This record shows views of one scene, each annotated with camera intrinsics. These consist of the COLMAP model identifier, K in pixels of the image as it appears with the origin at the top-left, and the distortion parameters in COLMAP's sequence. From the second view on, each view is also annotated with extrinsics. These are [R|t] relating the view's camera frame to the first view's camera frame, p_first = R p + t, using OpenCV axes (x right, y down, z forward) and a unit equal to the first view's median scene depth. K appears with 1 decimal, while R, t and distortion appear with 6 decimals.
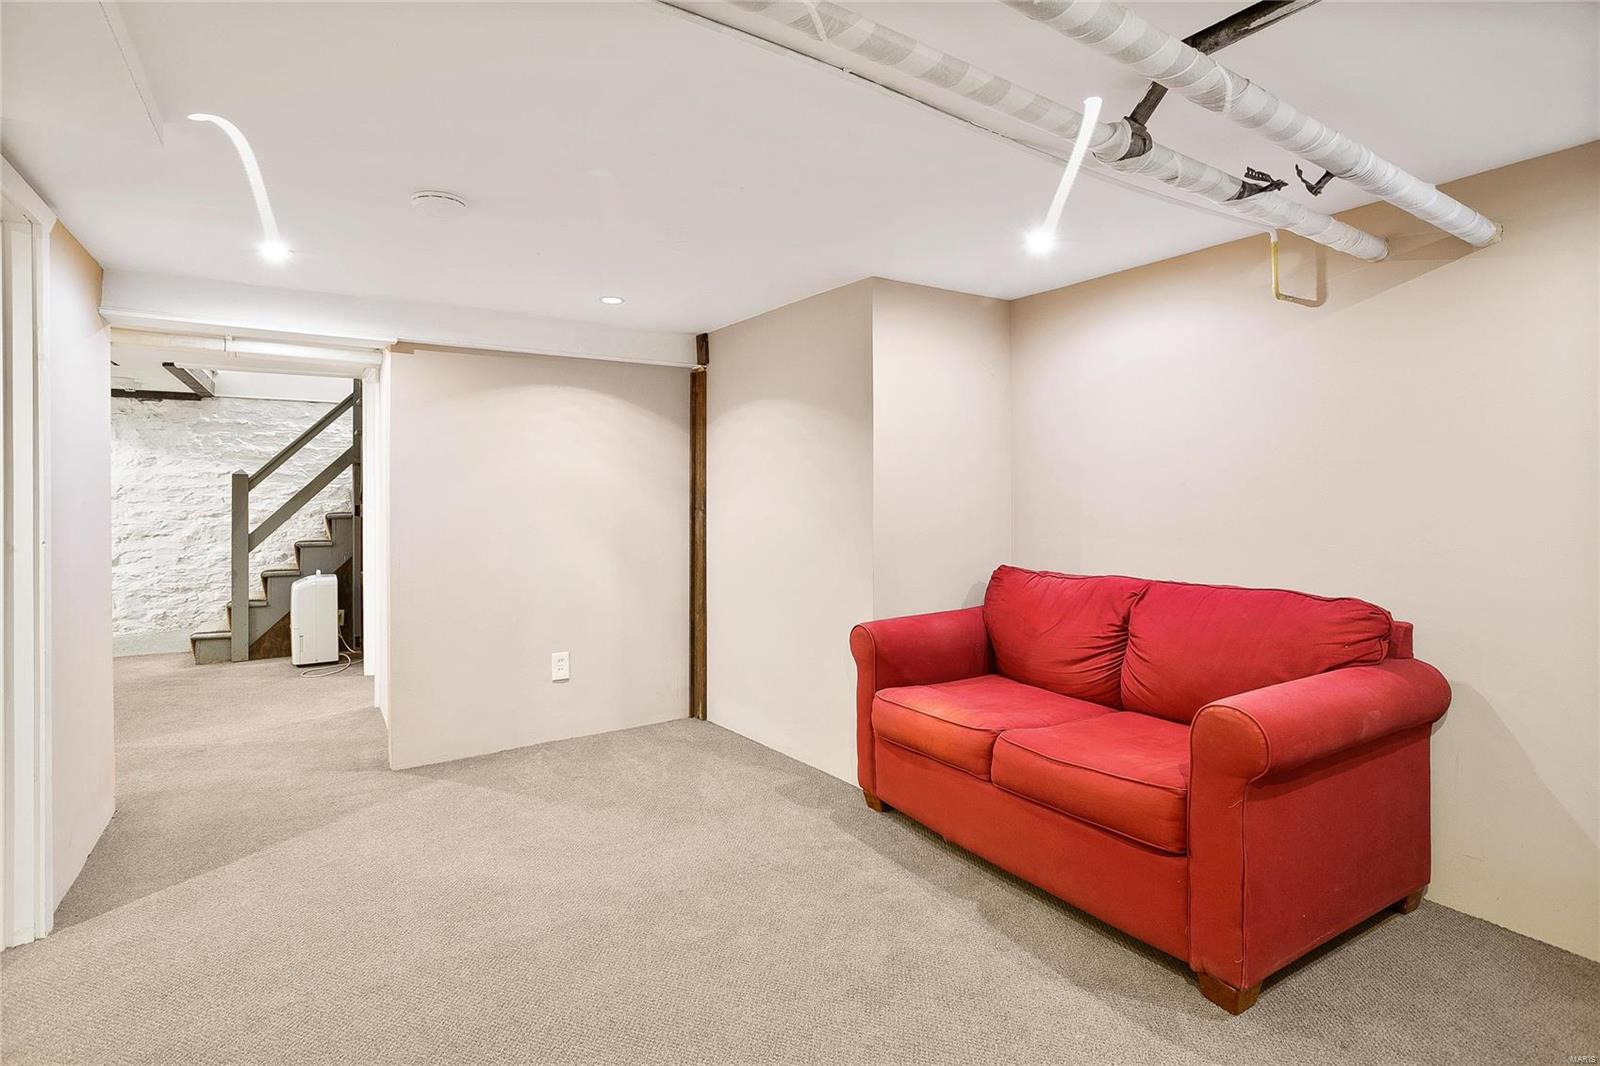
lens RADIAL K [[795.1, 0, 805.1], [0, 795.1, 497.0], [0, 0, 1]] dist [-0.047042, 0.020674]
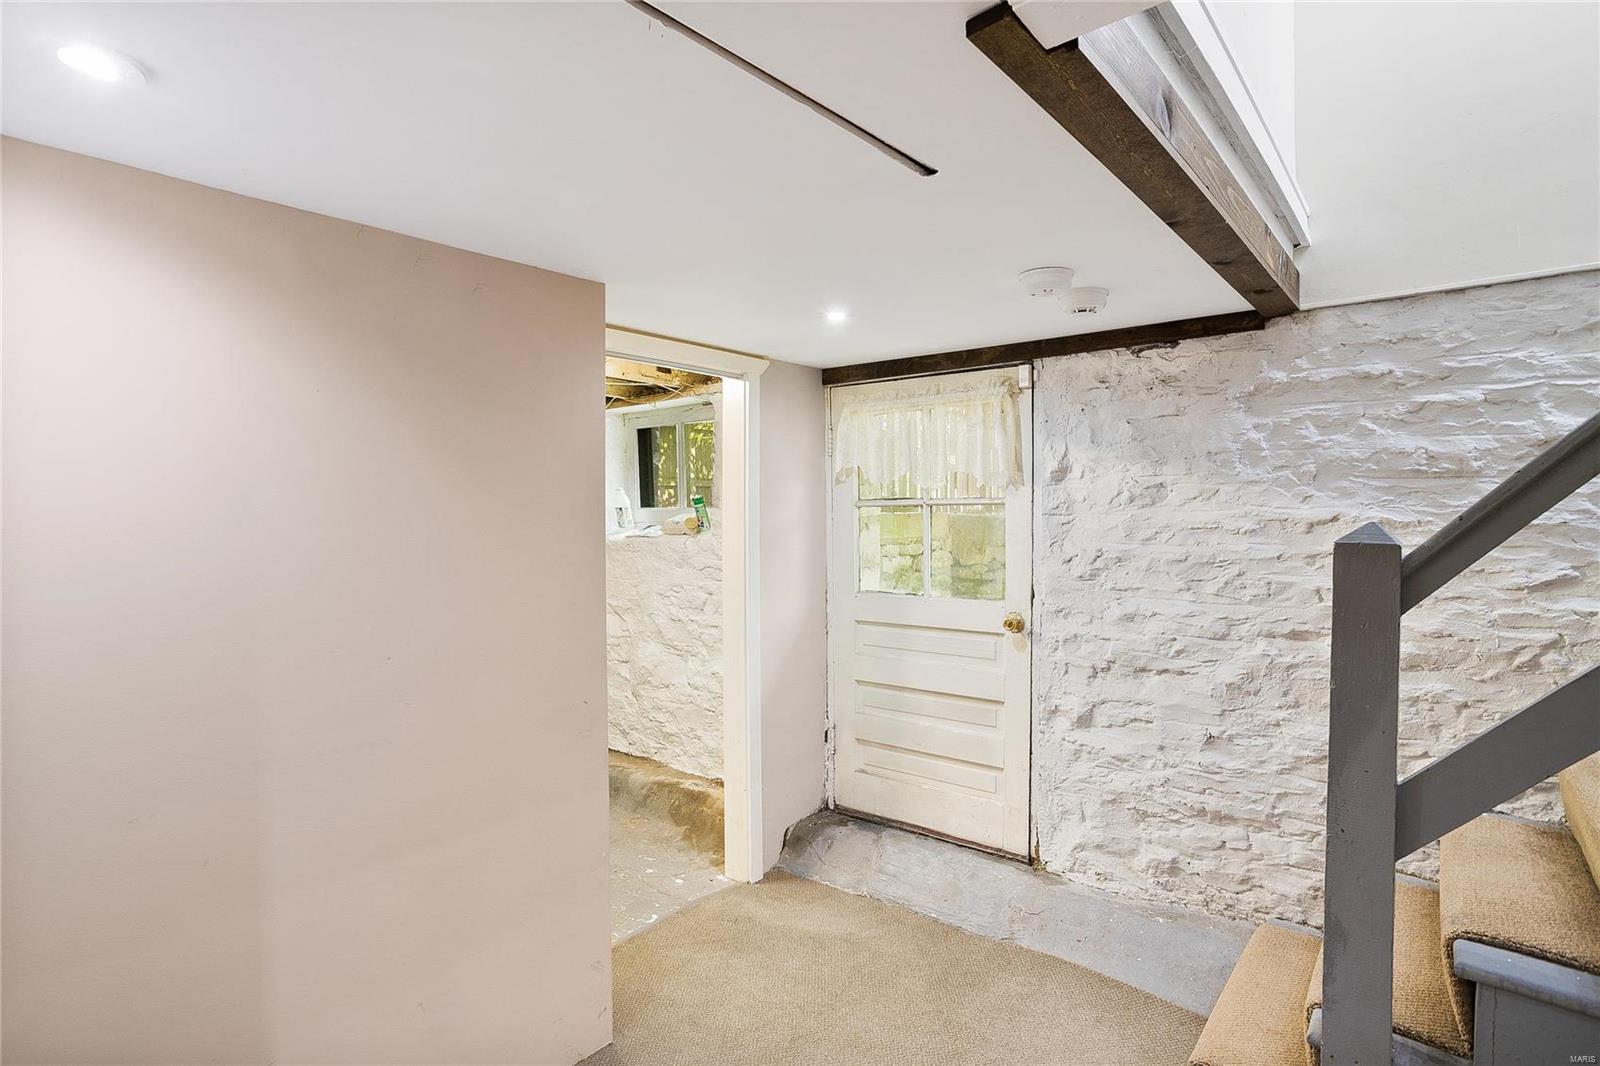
lens RADIAL K [[795.1, 0, 790.2], [0, 795.1, 530.6], [0, 0, 1]] dist [-0.047042, 0.020674]
pose [[0.299119, 0.016565, -0.954072, -0.489492], [-0.005503, 0.999863, 0.015635, -0.031095], [0.954200, 0.000573, 0.299169, 0.677347]]
